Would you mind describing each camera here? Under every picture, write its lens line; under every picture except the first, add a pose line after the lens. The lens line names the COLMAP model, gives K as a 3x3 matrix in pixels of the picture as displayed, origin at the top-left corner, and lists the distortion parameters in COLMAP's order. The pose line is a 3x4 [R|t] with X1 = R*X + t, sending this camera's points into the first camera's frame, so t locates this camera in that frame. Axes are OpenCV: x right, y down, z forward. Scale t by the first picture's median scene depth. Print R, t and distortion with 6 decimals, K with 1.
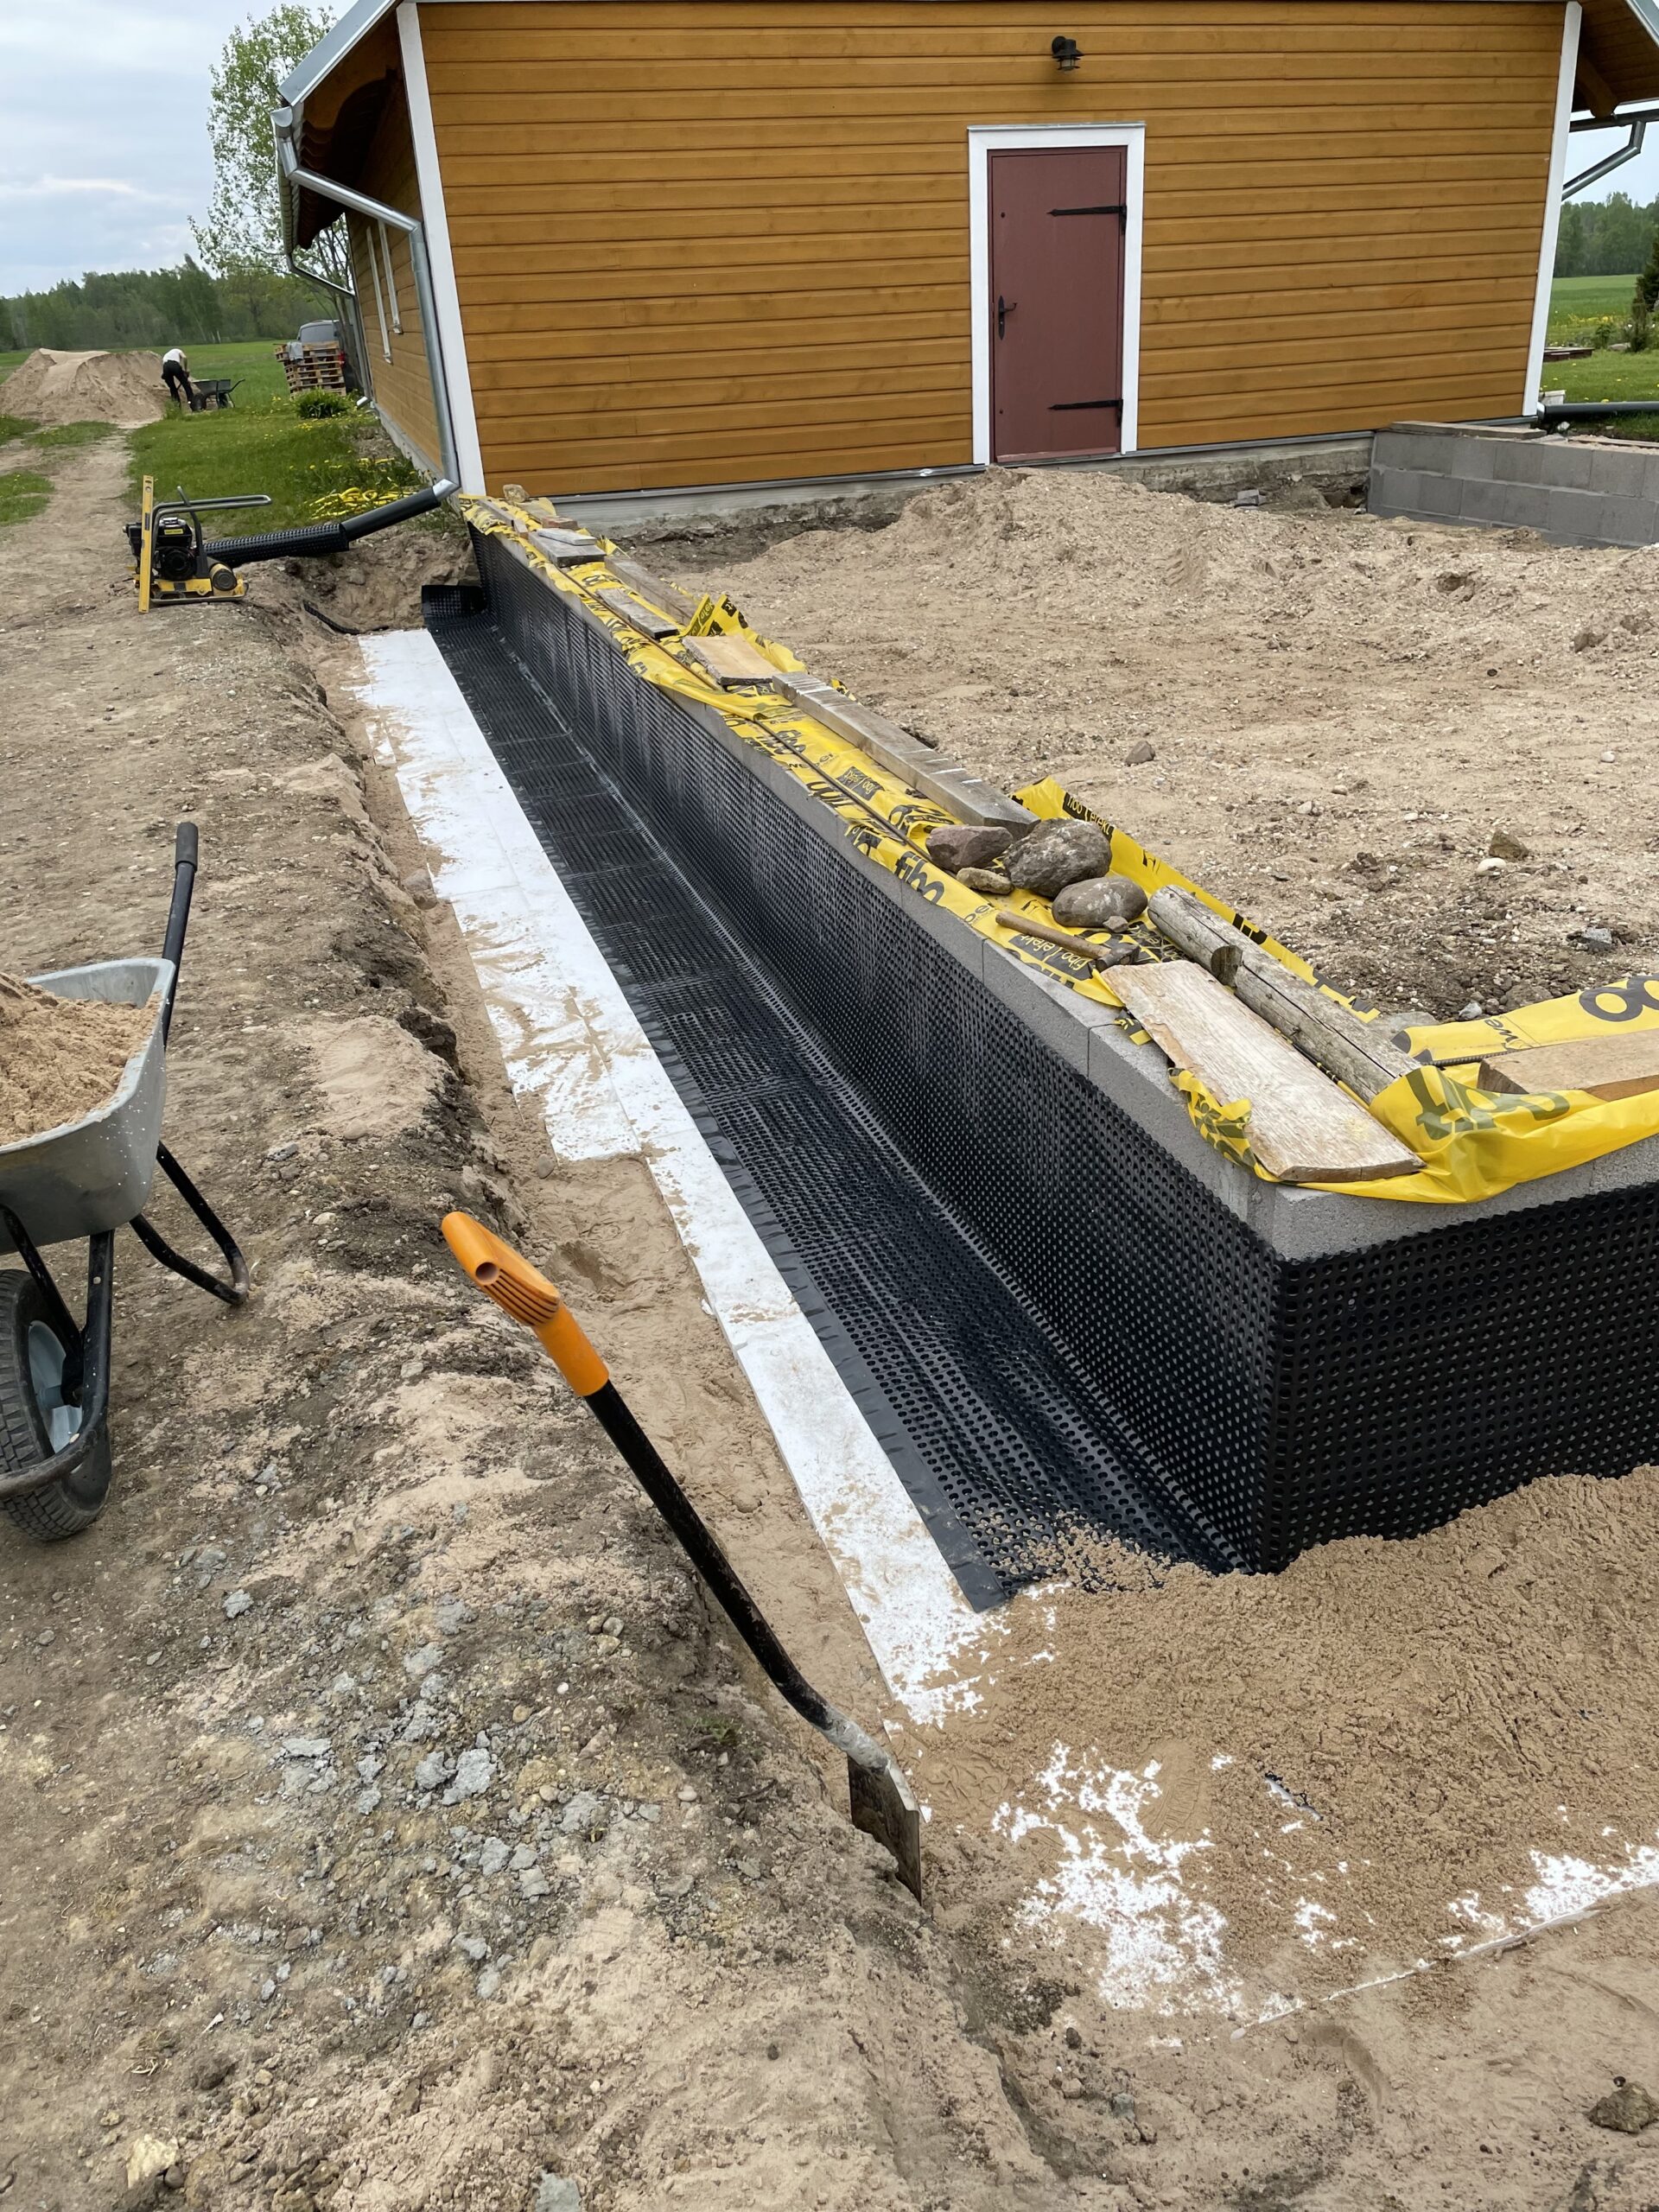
lens RADIAL K [[1689.8, 0, 829.5], [0, 1689.8, 1106.0], [0, 0, 1]] dist [0.088189, -0.116270]
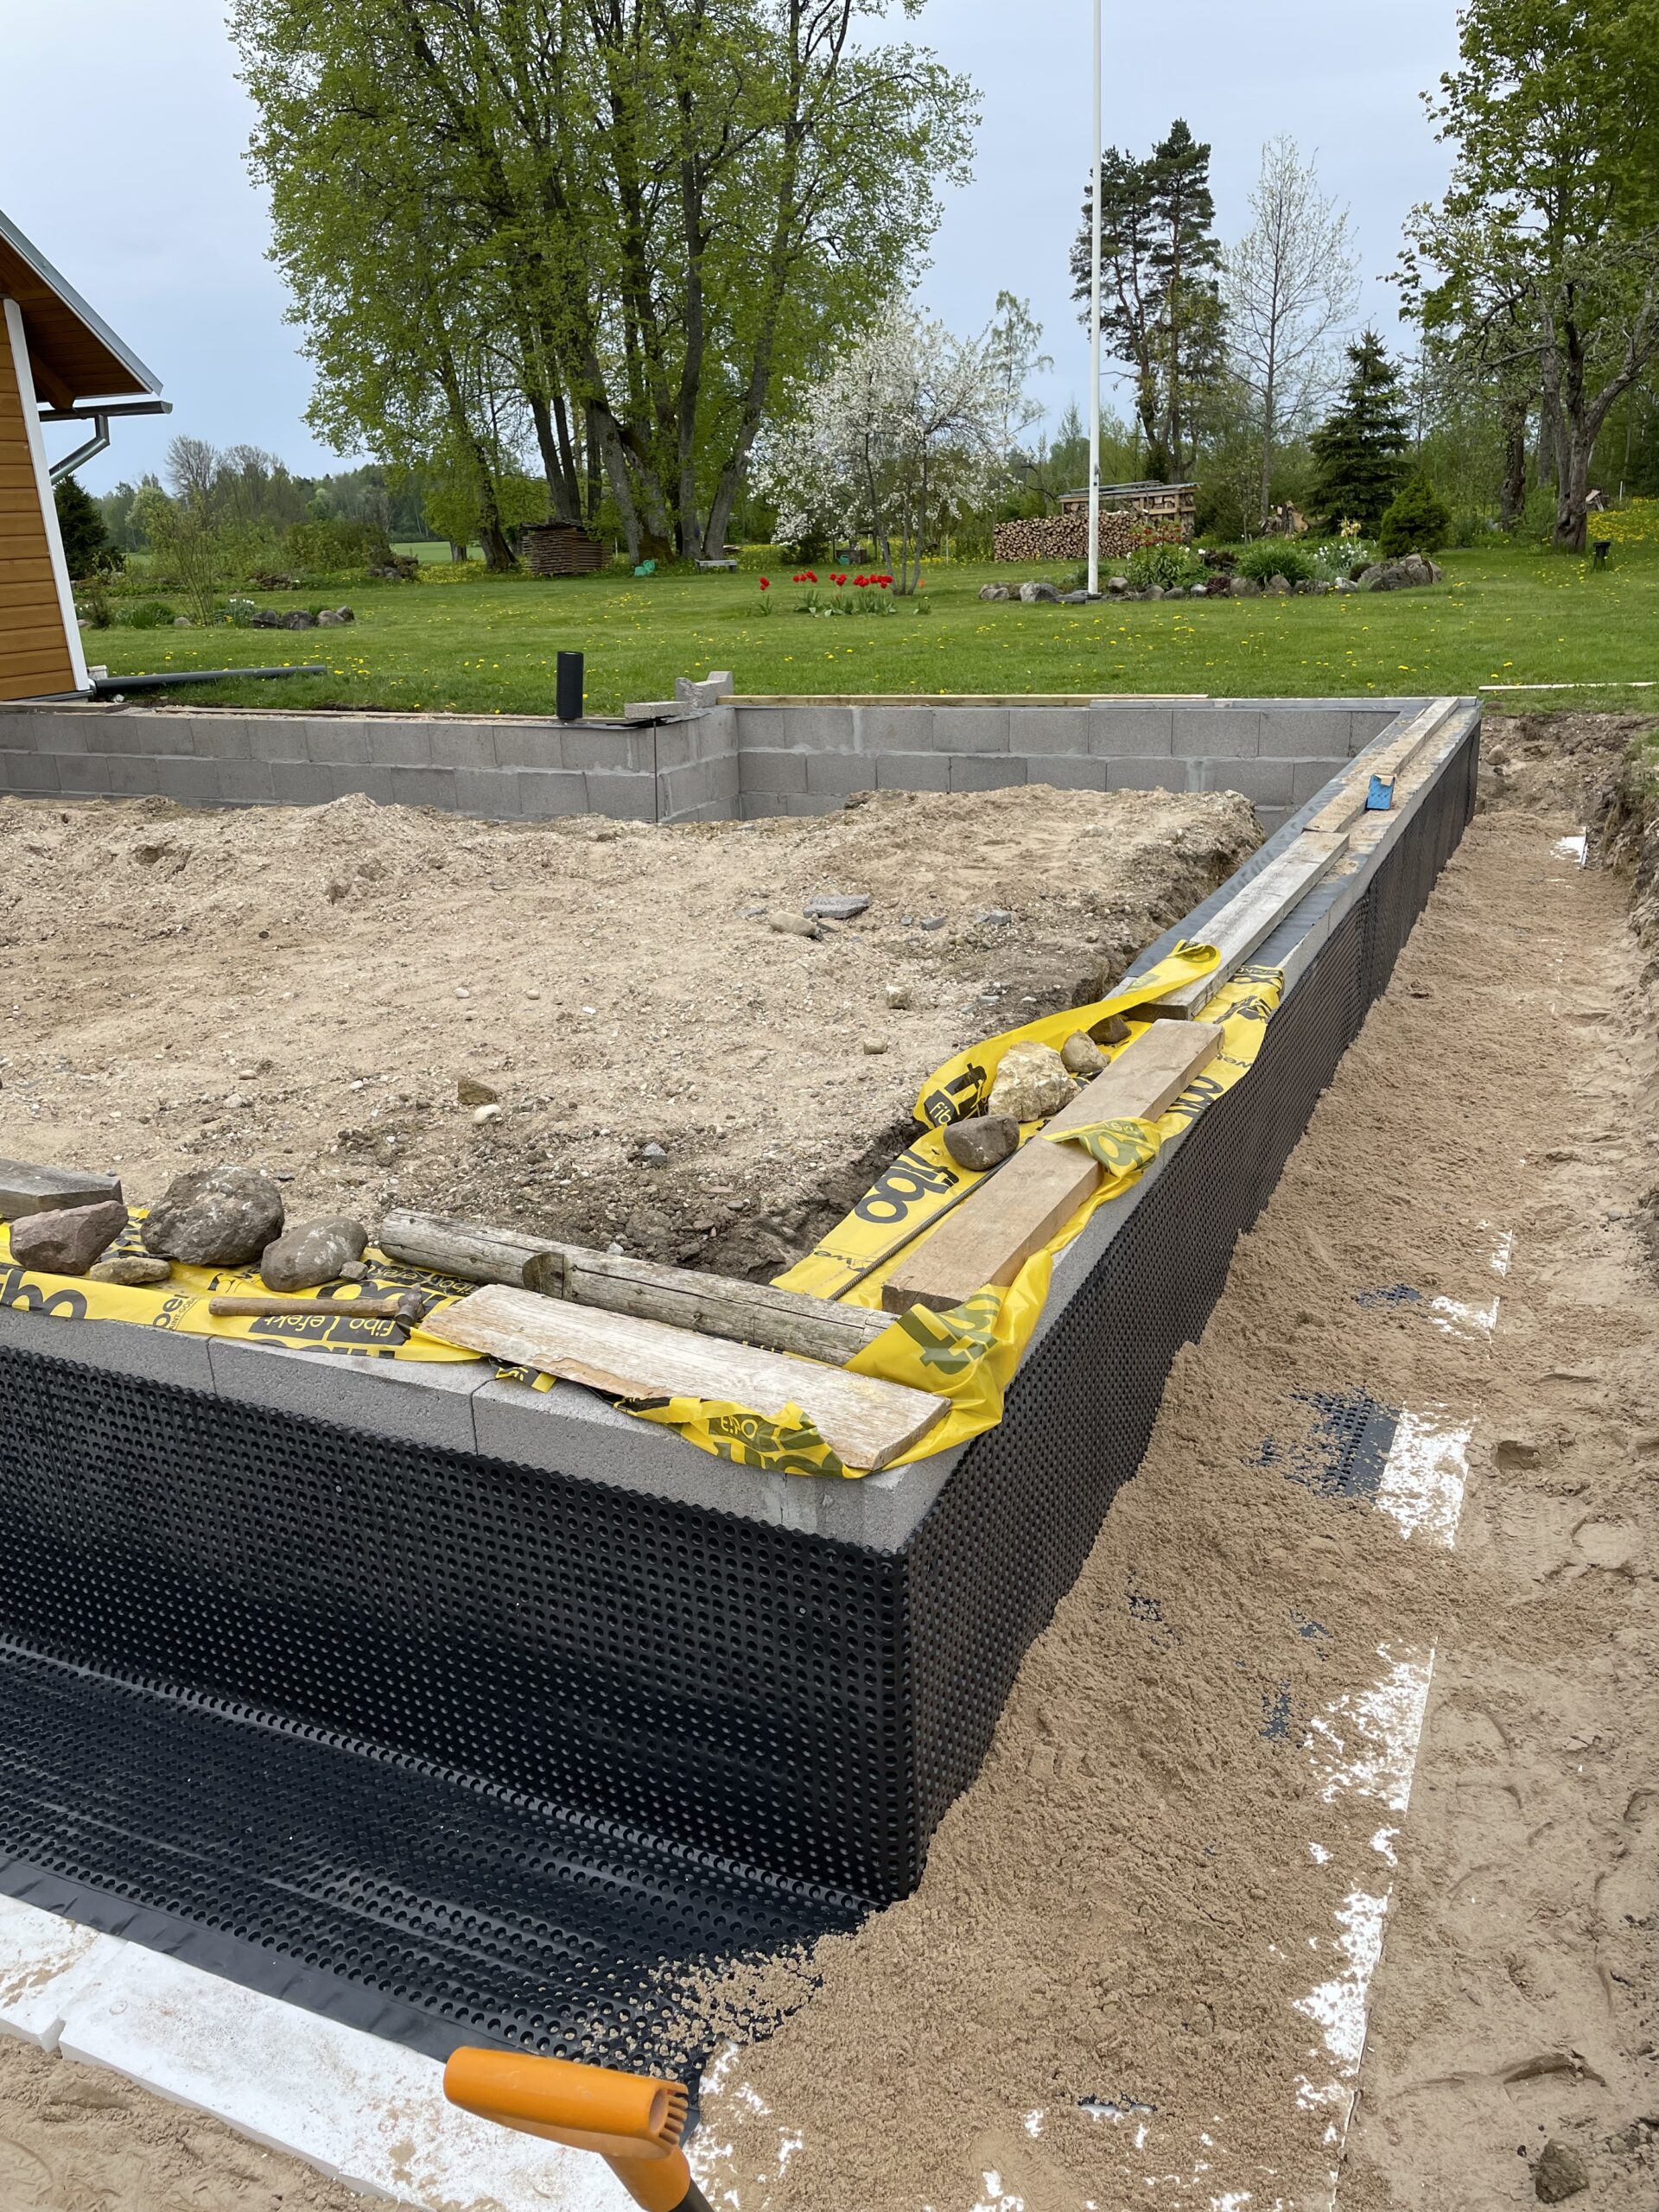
lens RADIAL K [[1689.8, 0, 829.5], [0, 1689.8, 1106.0], [0, 0, 1]] dist [0.088189, -0.116270]
pose [[0.665293, -0.226000, 0.711554, -0.254154], [0.324782, 0.945783, -0.003272, -0.104841], [-0.672237, 0.233277, 0.702623, 0.230042]]
